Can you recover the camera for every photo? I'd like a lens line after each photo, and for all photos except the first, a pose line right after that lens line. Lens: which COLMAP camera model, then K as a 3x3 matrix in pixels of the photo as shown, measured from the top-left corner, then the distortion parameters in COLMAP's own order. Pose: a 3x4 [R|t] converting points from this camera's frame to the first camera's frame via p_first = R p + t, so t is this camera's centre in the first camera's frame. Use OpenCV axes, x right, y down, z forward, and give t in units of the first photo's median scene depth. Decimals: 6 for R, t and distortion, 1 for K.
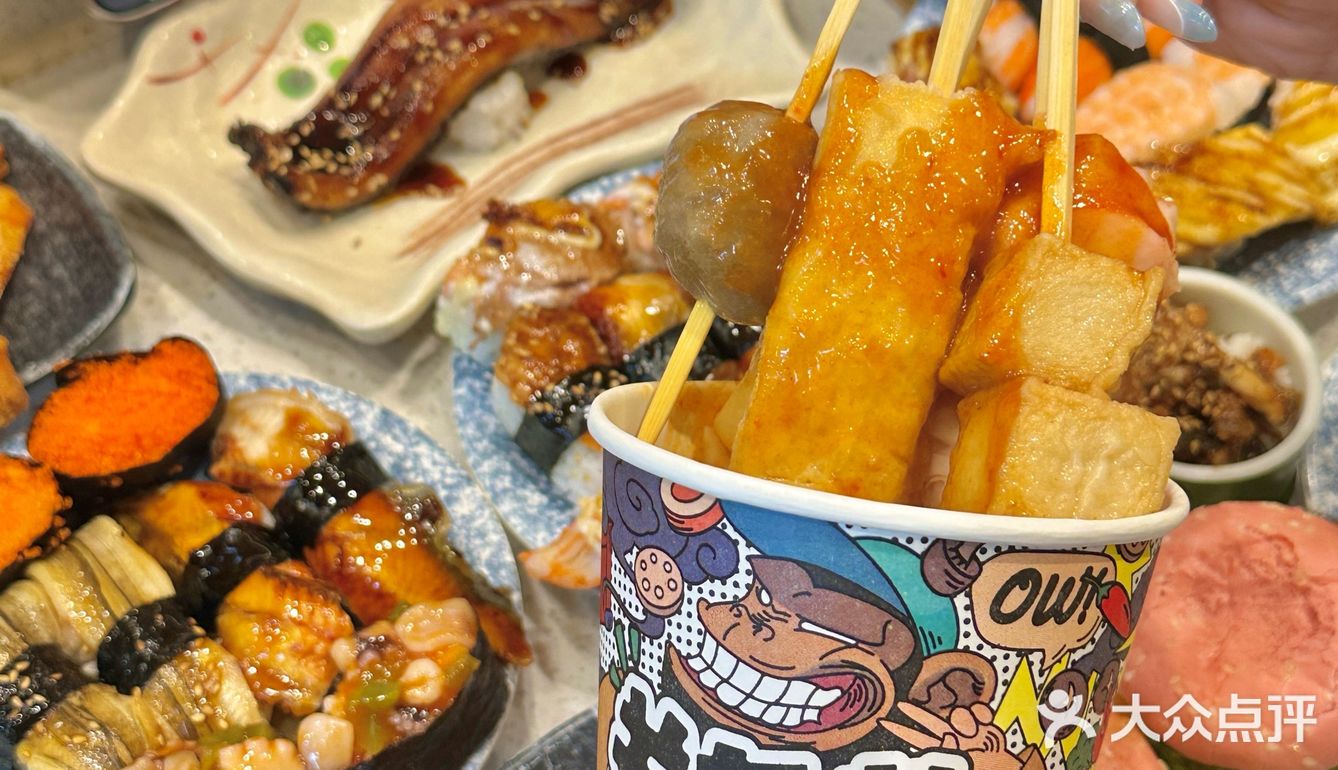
lens RADIAL K [[2116.8, 0, 656.0], [0, 2116.8, 398.0], [0, 0, 1]] dist [0.230332, -0.791728]
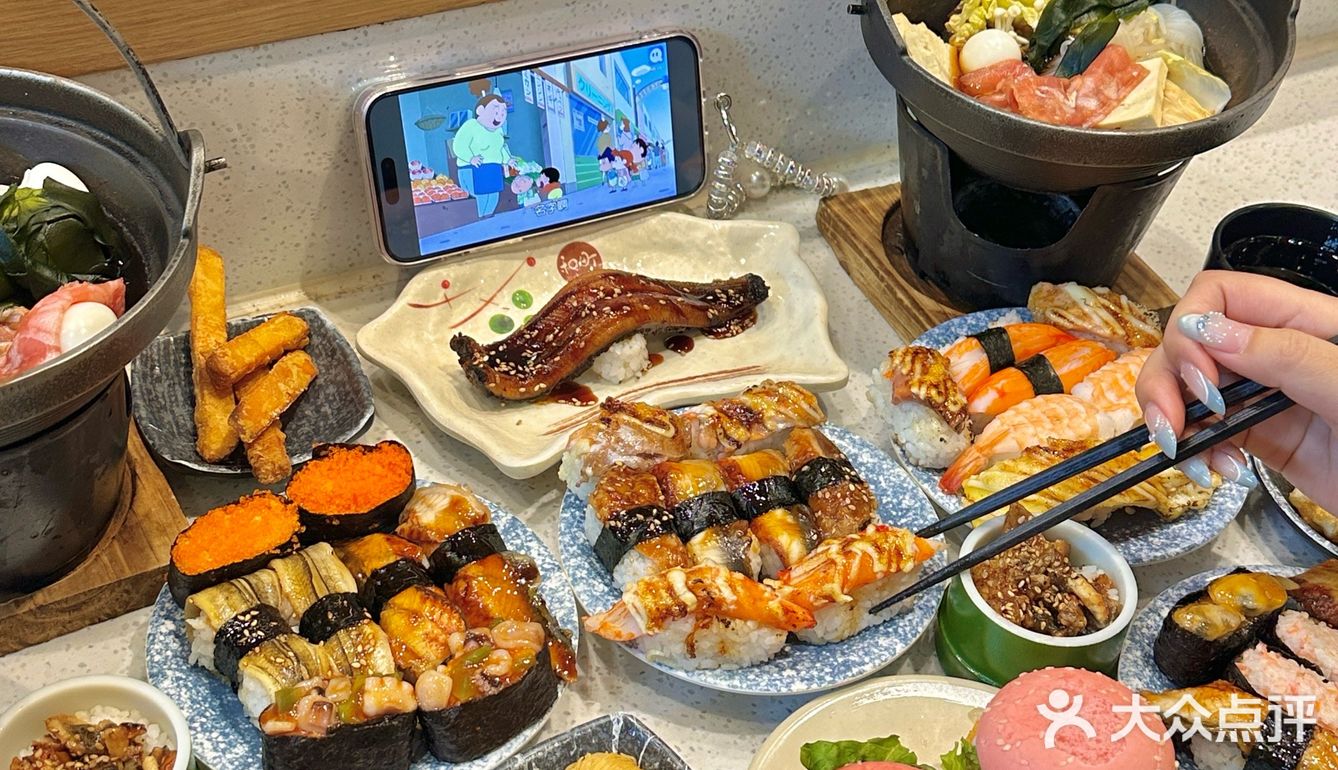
lens RADIAL K [[1792.3, 0, 669.0], [0, 1792.3, 385.0], [0, 0, 1]] dist [0.147691, -0.007591]
pose [[0.983555, 0.157286, -0.088769, 0.080967], [-0.173289, 0.960341, -0.218441, 0.178938], [0.050891, 0.230232, 0.971804, -0.264434]]
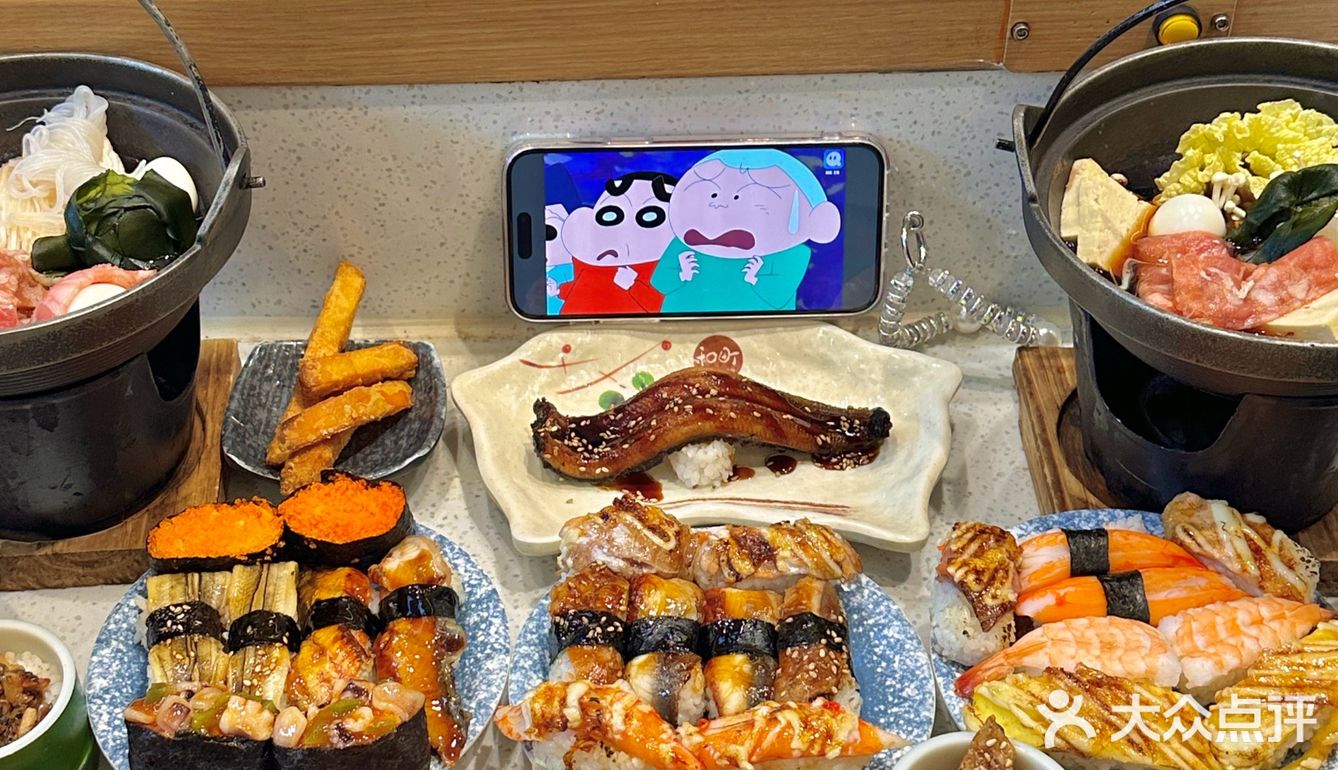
lens RADIAL K [[1950.5, 0, 594.0], [0, 1950.5, 330.1], [0, 0, 1]] dist [0.140684, 0.030309]
pose [[0.807728, 0.342606, -0.479788, 0.527319], [-0.461780, 0.873594, -0.153599, 0.025188], [0.366516, 0.345622, 0.863835, -0.211562]]
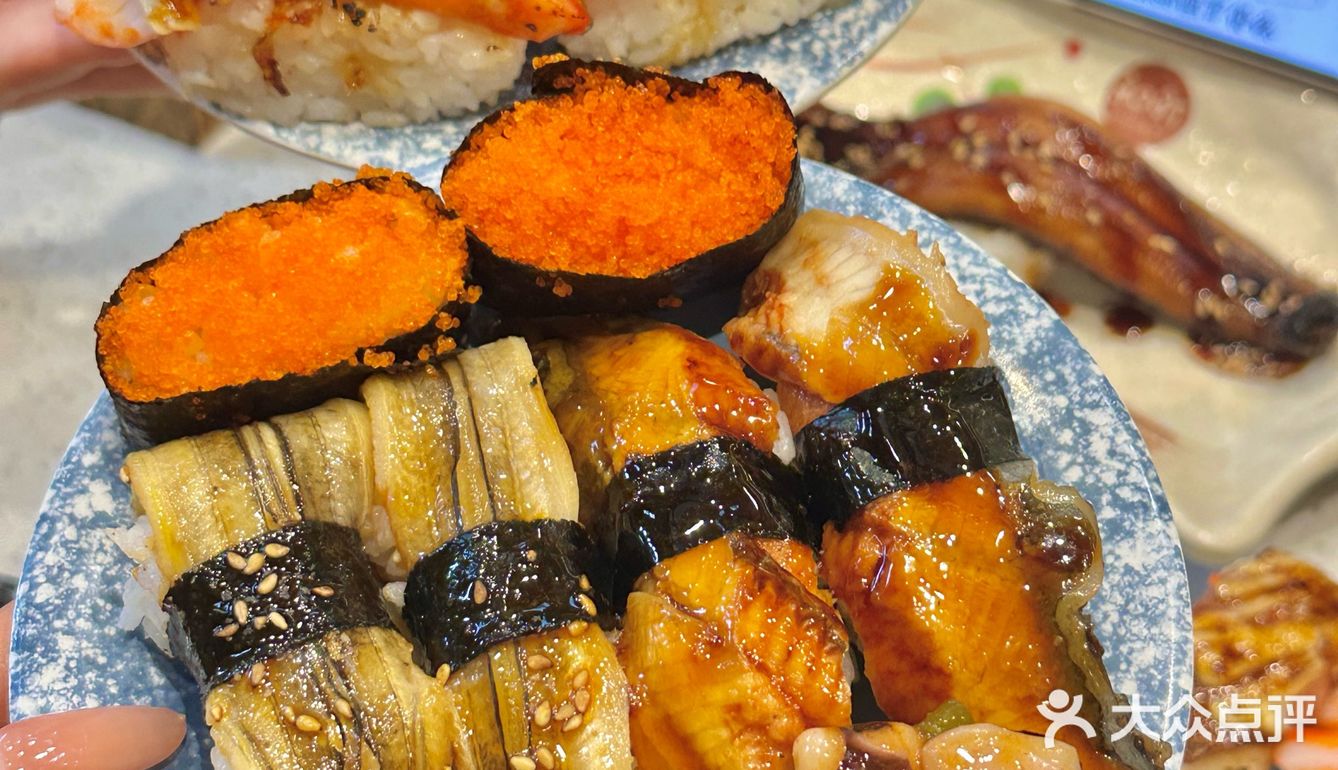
lens RADIAL K [[2448.9, 0, 669.0], [0, 2448.9, 385.0], [0, 0, 1]] dist [0.022390, 2.420515]
pose [[0.897680, 0.350480, -0.267083, -0.046125], [-0.332976, 0.936520, 0.109800, -0.015775], [0.288612, -0.009633, 0.957398, 0.381631]]
